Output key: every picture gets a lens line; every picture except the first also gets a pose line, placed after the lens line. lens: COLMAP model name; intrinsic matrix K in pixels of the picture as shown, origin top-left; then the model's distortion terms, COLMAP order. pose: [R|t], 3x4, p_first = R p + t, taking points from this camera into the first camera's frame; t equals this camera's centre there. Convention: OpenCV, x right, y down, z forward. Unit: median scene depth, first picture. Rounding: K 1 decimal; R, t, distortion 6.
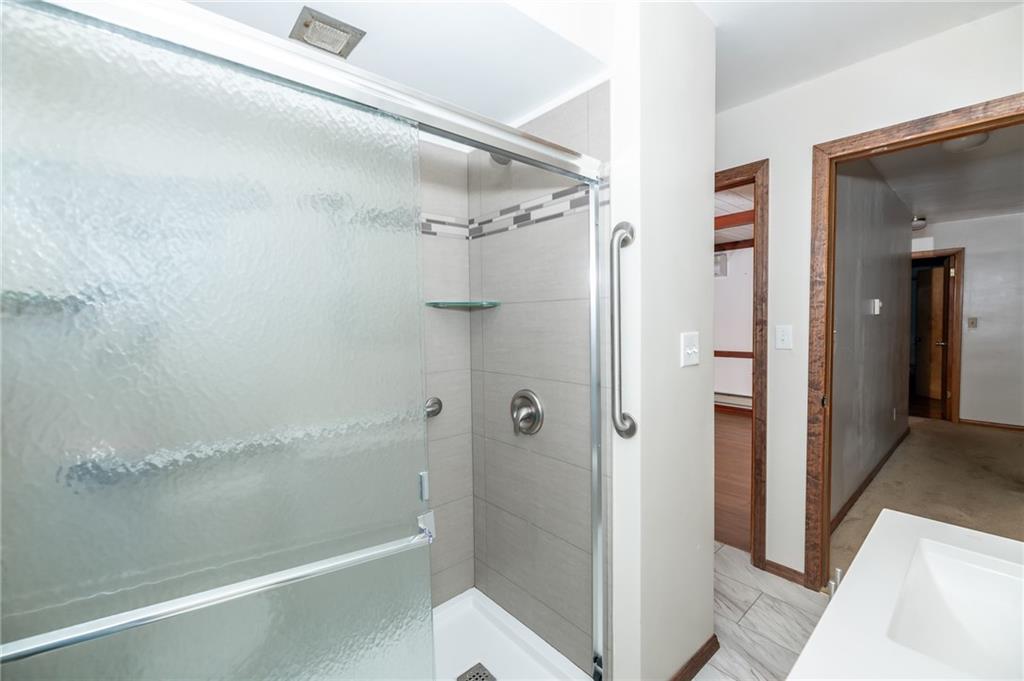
lens RADIAL K [[431.3, 0, 509.9], [0, 431.3, 338.2], [0, 0, 1]] dist [0.000996, 0.000497]
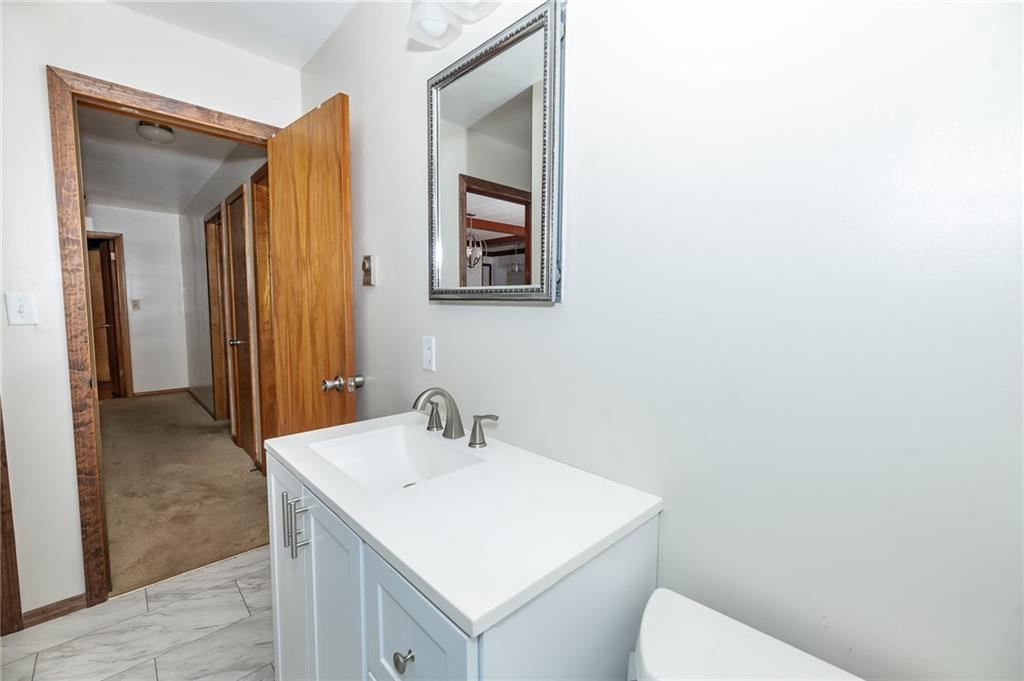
lens RADIAL K [[431.3, 0, 509.2], [0, 431.3, 340.2], [0, 0, 1]] dist [0.000996, 0.000497]
pose [[-0.043920, -0.068718, 0.996669, -0.154434], [0.042858, 0.996584, 0.070601, 0.036840], [-0.998115, 0.045816, -0.040825, 0.199746]]
